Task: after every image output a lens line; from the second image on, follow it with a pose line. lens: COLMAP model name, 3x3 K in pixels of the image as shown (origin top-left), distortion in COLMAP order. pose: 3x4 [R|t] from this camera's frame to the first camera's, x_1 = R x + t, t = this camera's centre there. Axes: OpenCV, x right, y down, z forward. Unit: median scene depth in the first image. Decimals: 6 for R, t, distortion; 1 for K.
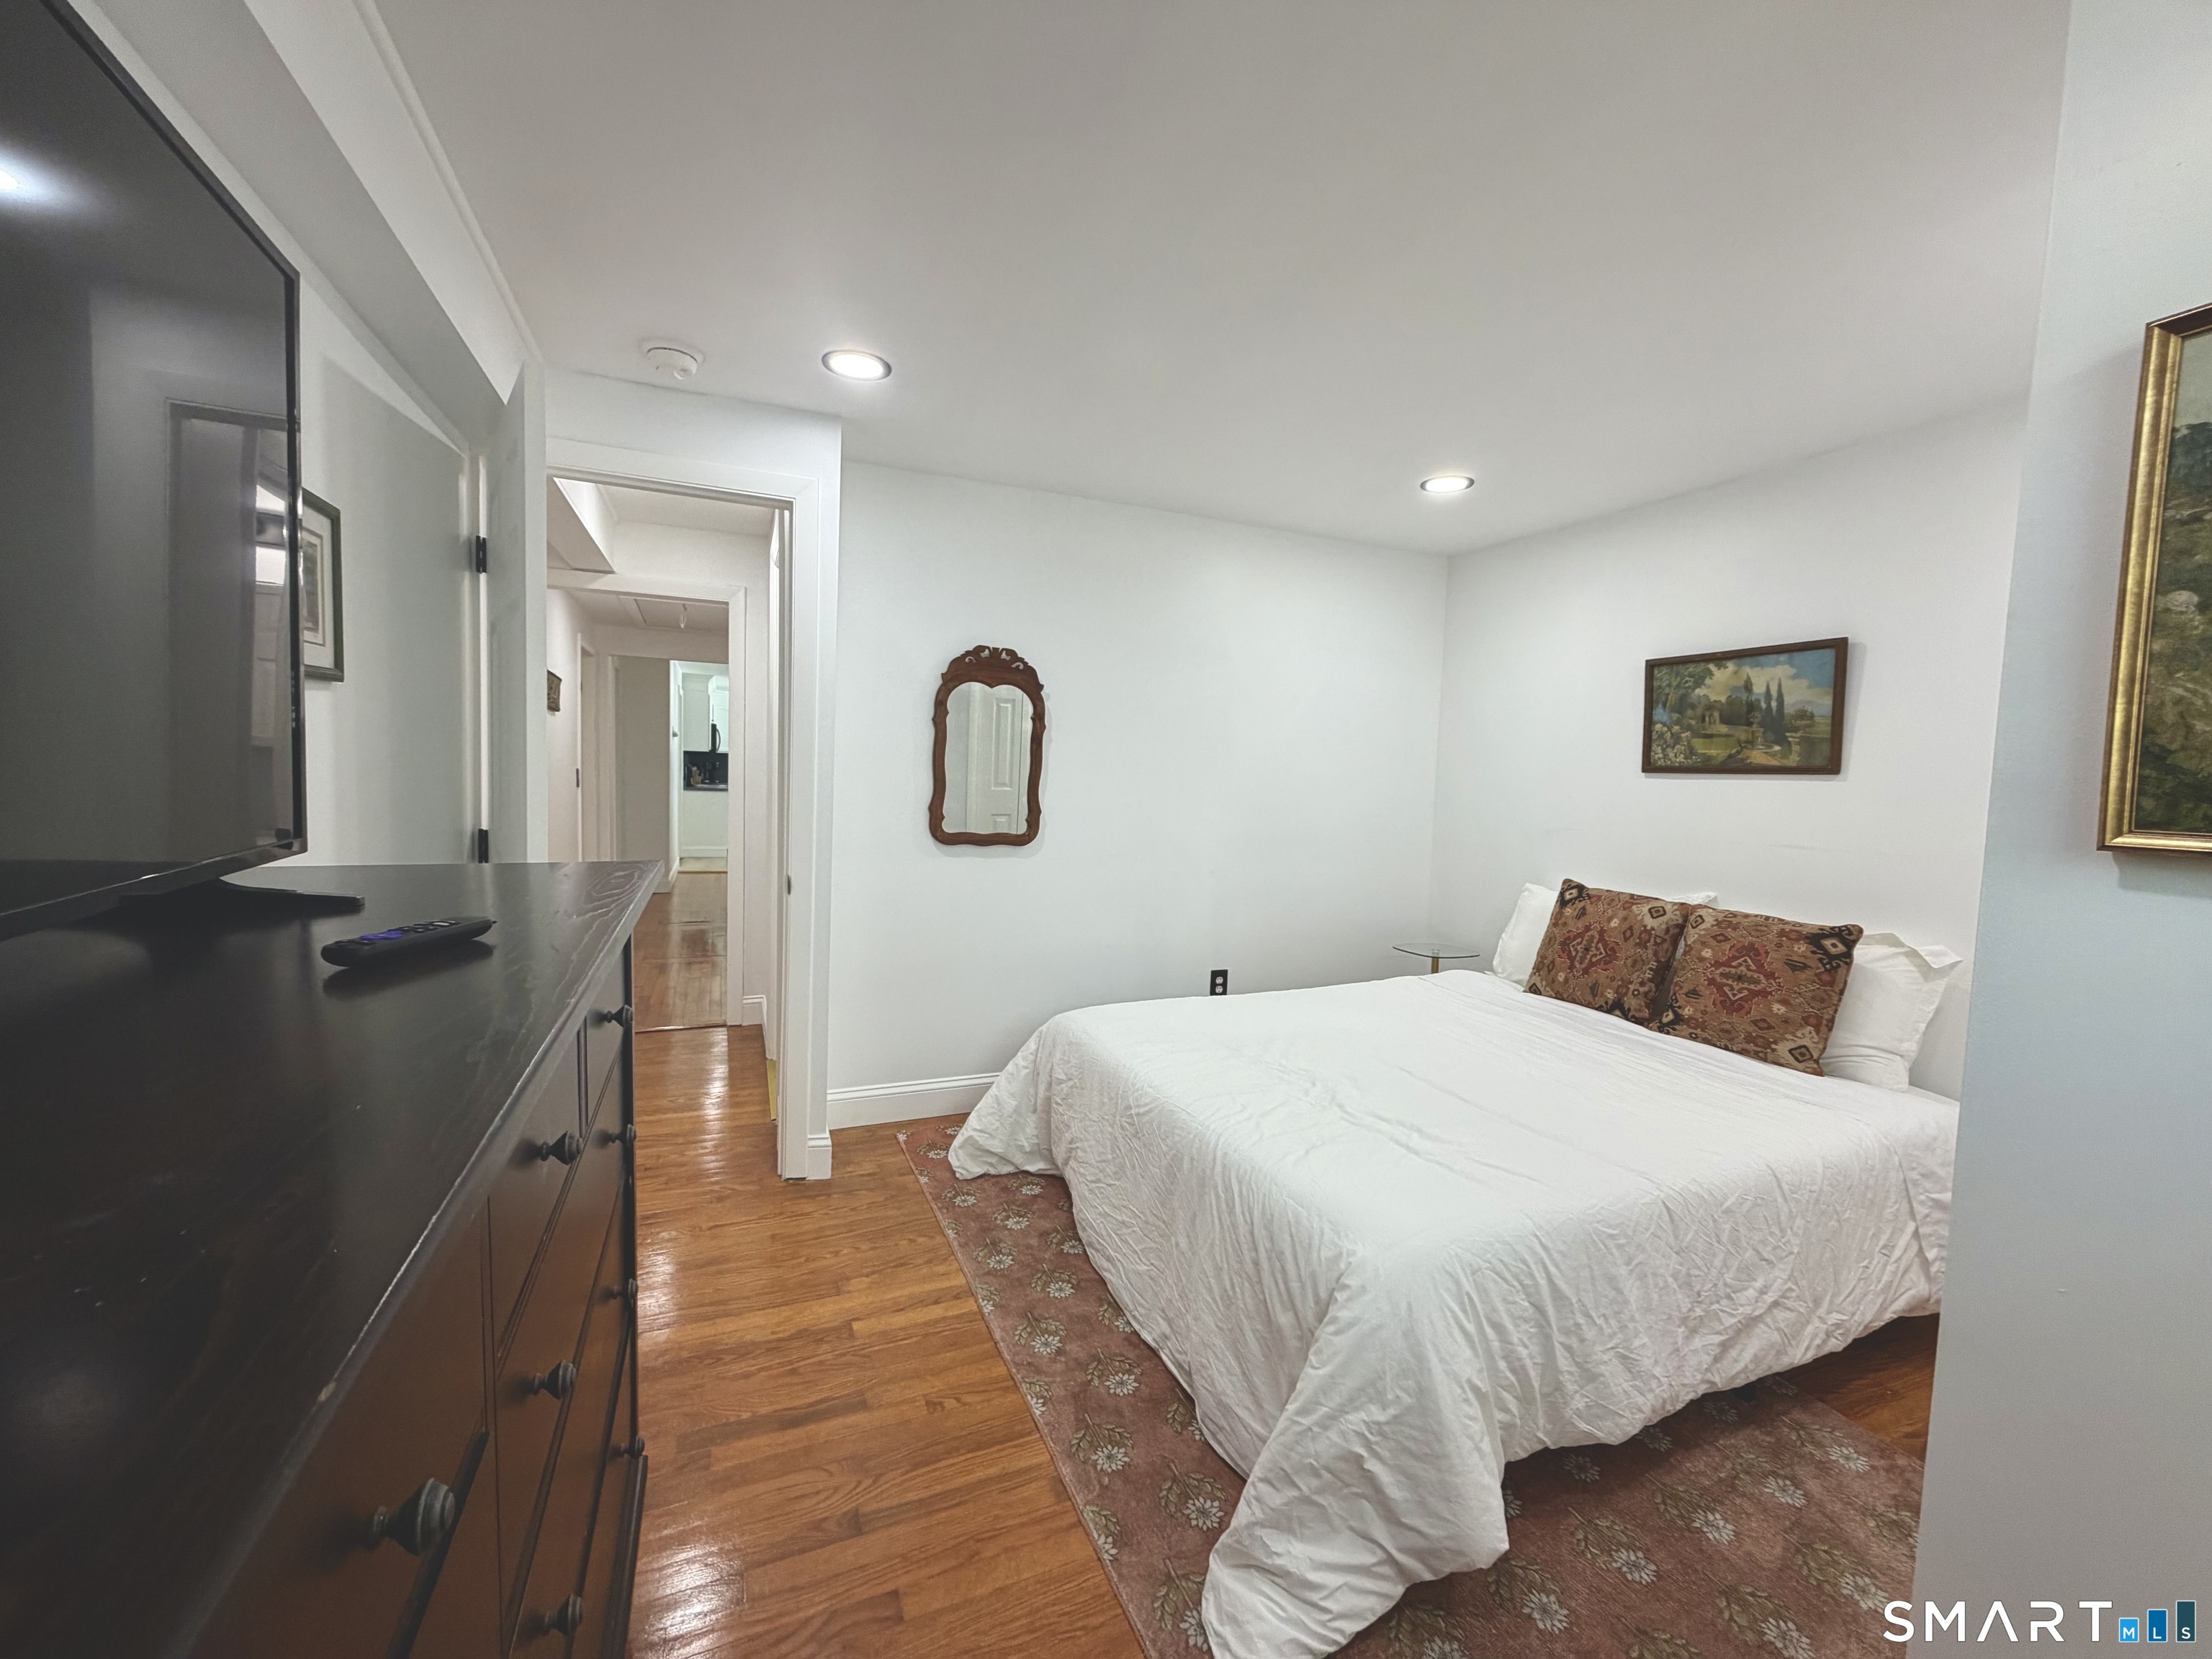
lens RADIAL K [[884.1, 0, 1098.5], [0, 884.1, 830.4], [0, 0, 1]] dist [0.002884, 0.000597]
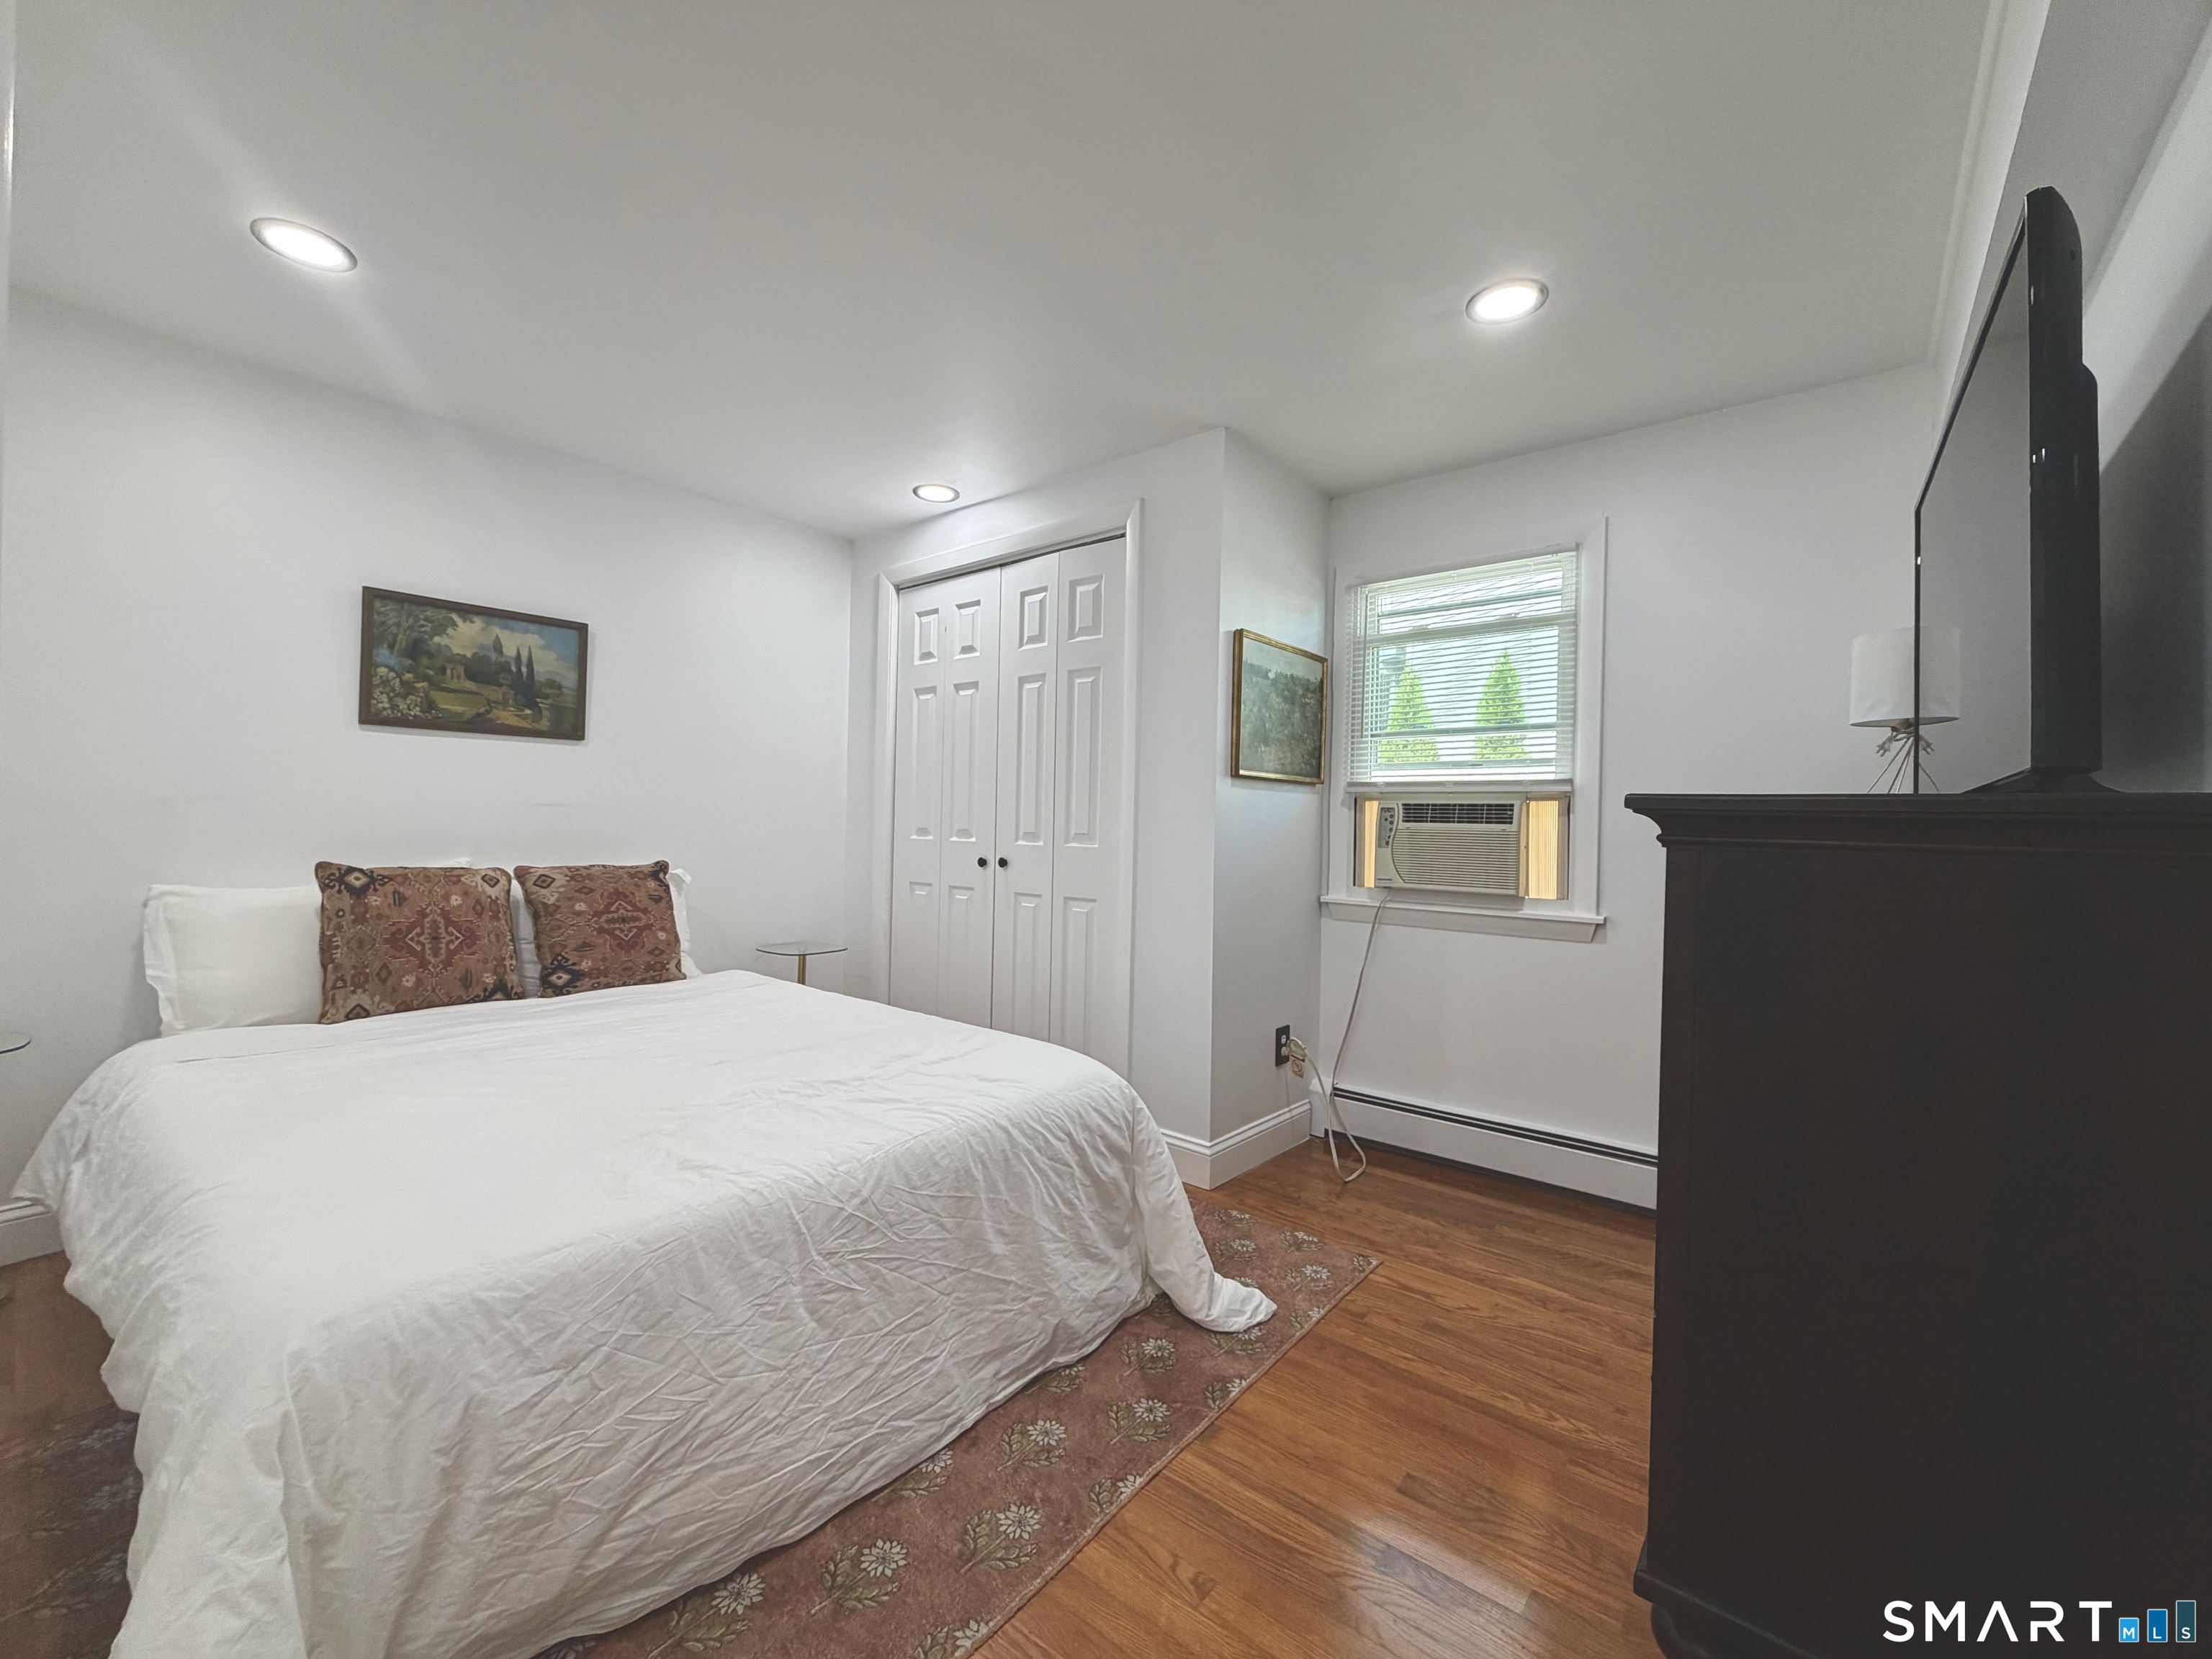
lens RADIAL K [[884.1, 0, 1098.5], [0, 884.1, 830.4], [0, 0, 1]] dist [0.002884, 0.000597]
pose [[-0.463408, -0.041410, 0.885177, -0.477808], [0.029526, 0.997631, 0.062128, 0.002410], [-0.885653, 0.054926, -0.461088, 0.873852]]
